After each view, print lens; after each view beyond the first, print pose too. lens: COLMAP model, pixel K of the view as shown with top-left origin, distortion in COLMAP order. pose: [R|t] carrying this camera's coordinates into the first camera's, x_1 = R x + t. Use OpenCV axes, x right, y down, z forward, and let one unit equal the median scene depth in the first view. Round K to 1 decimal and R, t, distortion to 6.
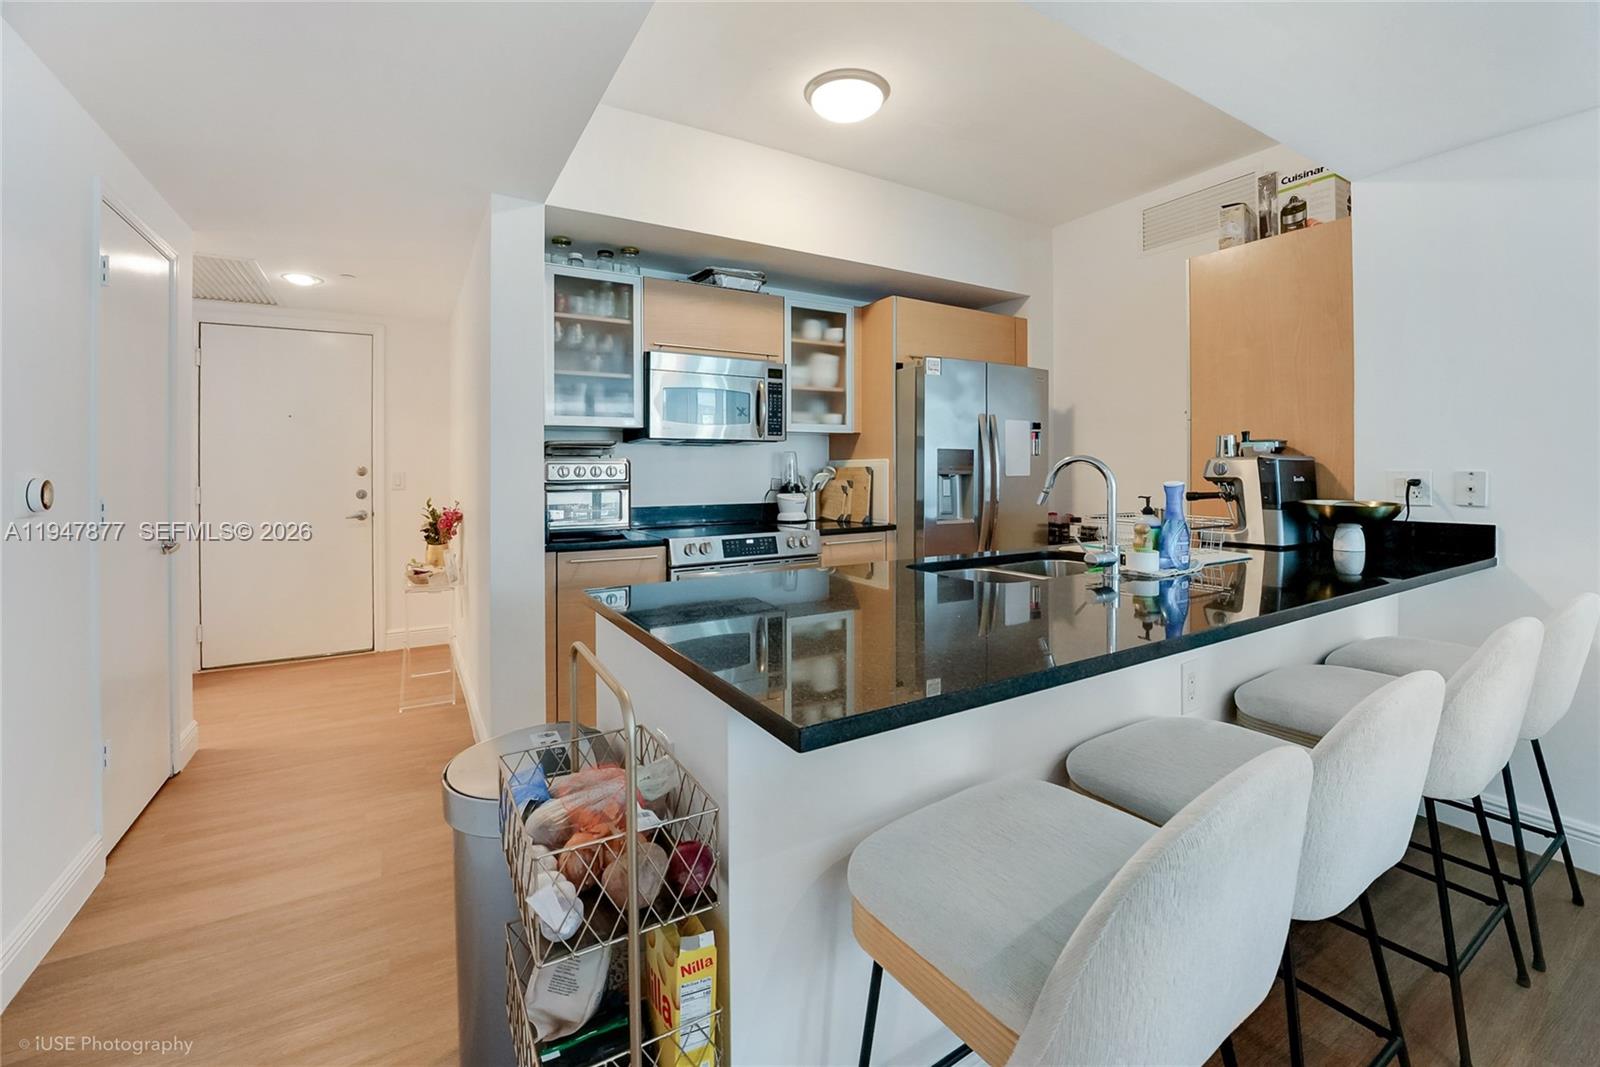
lens RADIAL K [[681.1, 0, 806.9], [0, 681.1, 478.2], [0, 0, 1]] dist [-0.028991, 0.000006]
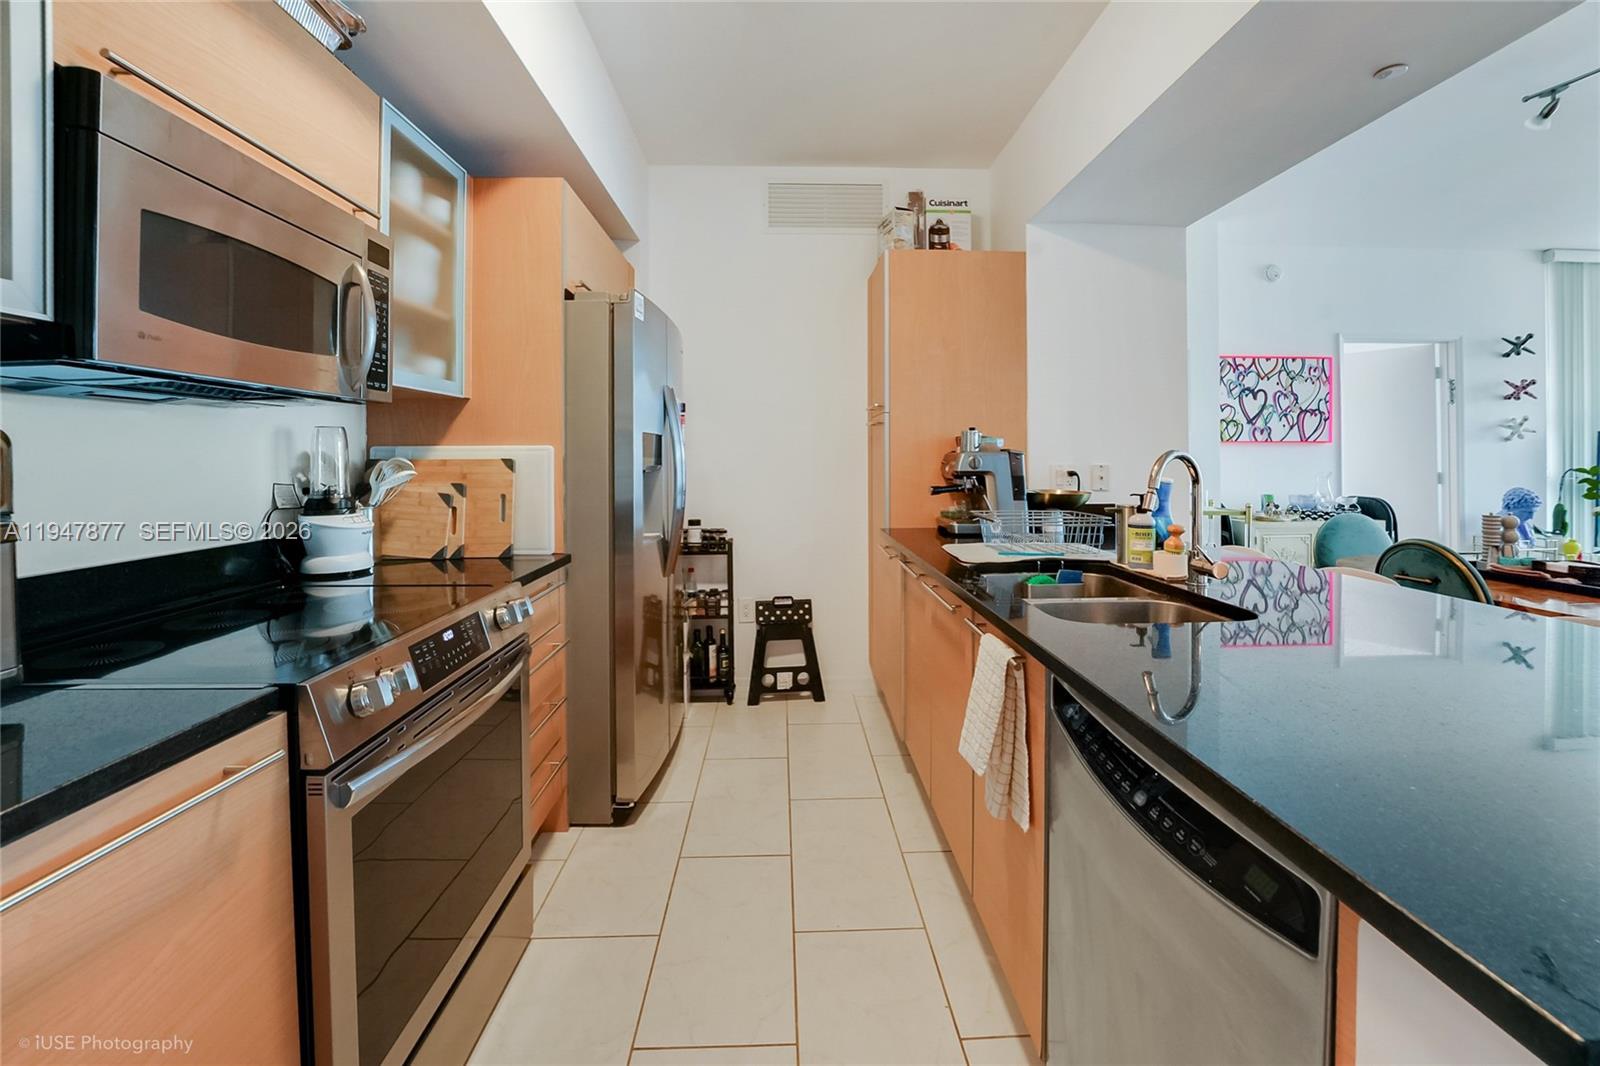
lens RADIAL K [[677.7, 0, 809.0], [0, 677.7, 458.4], [0, 0, 1]] dist [-0.023342, 0.000109]
pose [[0.479052, 0.003764, 0.877778, -0.329604], [0.008505, 0.999924, -0.008929, -0.010946], [-0.877745, 0.011743, 0.478984, 0.581486]]
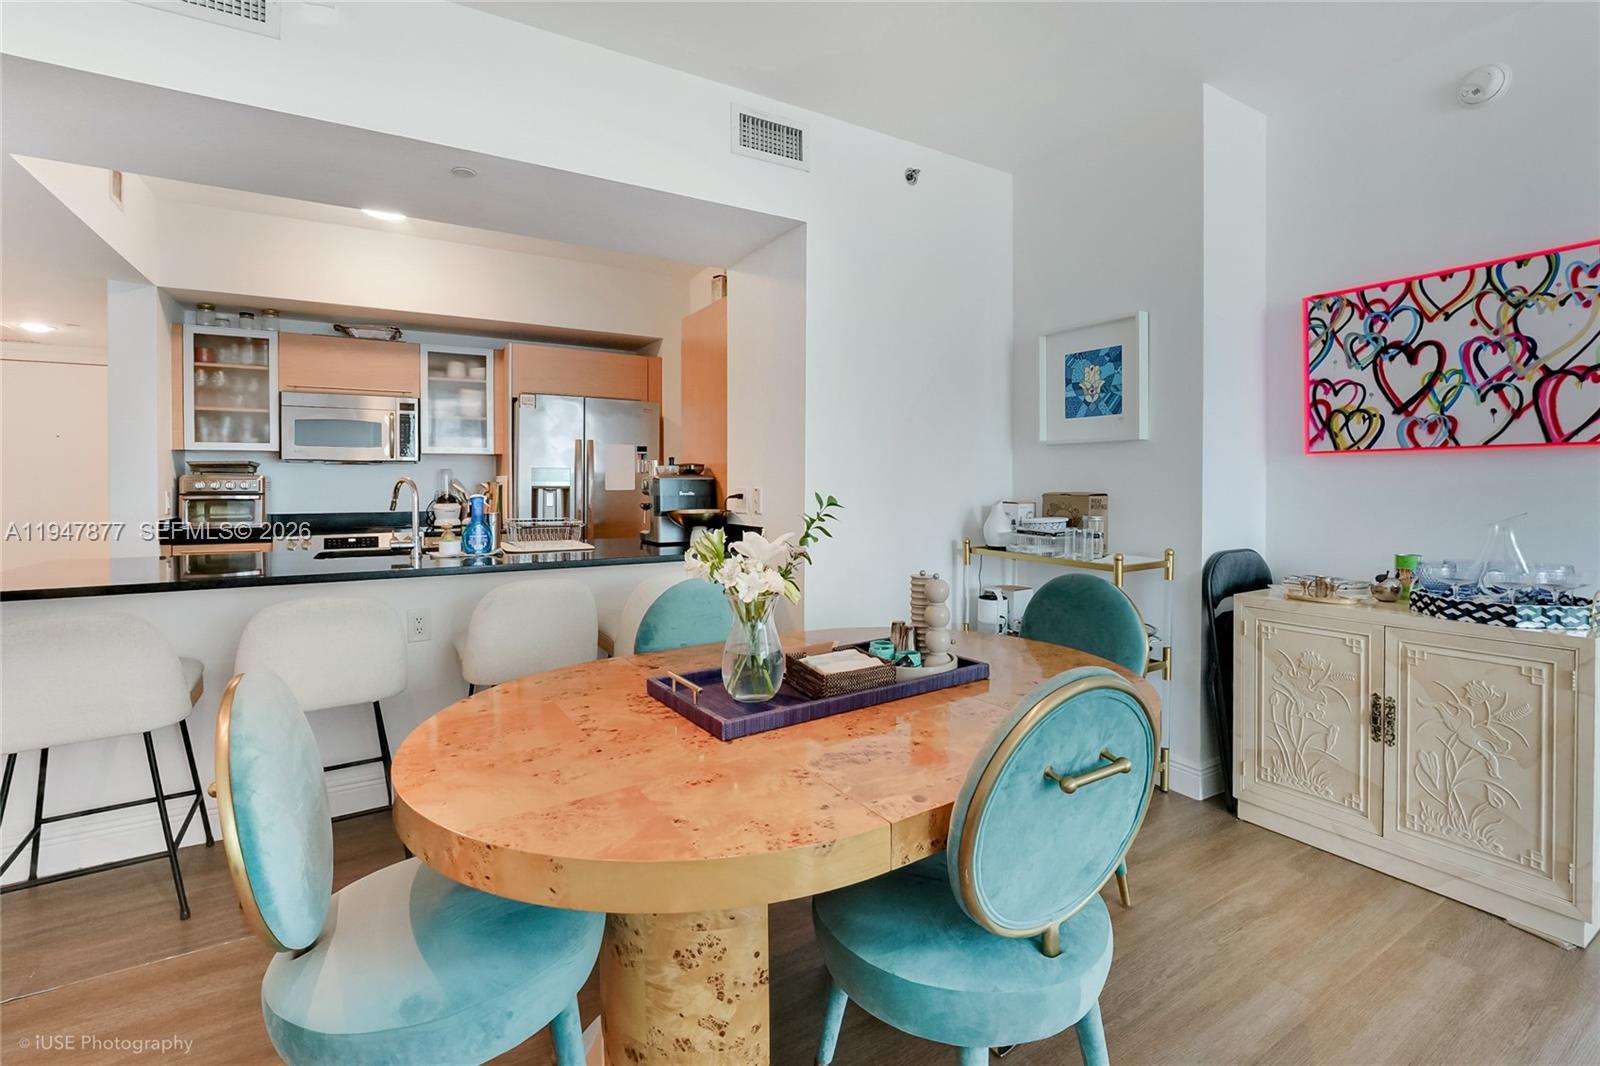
lens RADIAL K [[731.4, 0, 809.2], [0, 731.4, 487.2], [0, 0, 1]] dist [-0.012271, 0.000498]
pose [[0.999970, 0.004383, -0.006355, 0.757946], [-0.004418, 0.999976, -0.005357, -0.003168], [0.006332, 0.005385, 0.999965, -0.353371]]
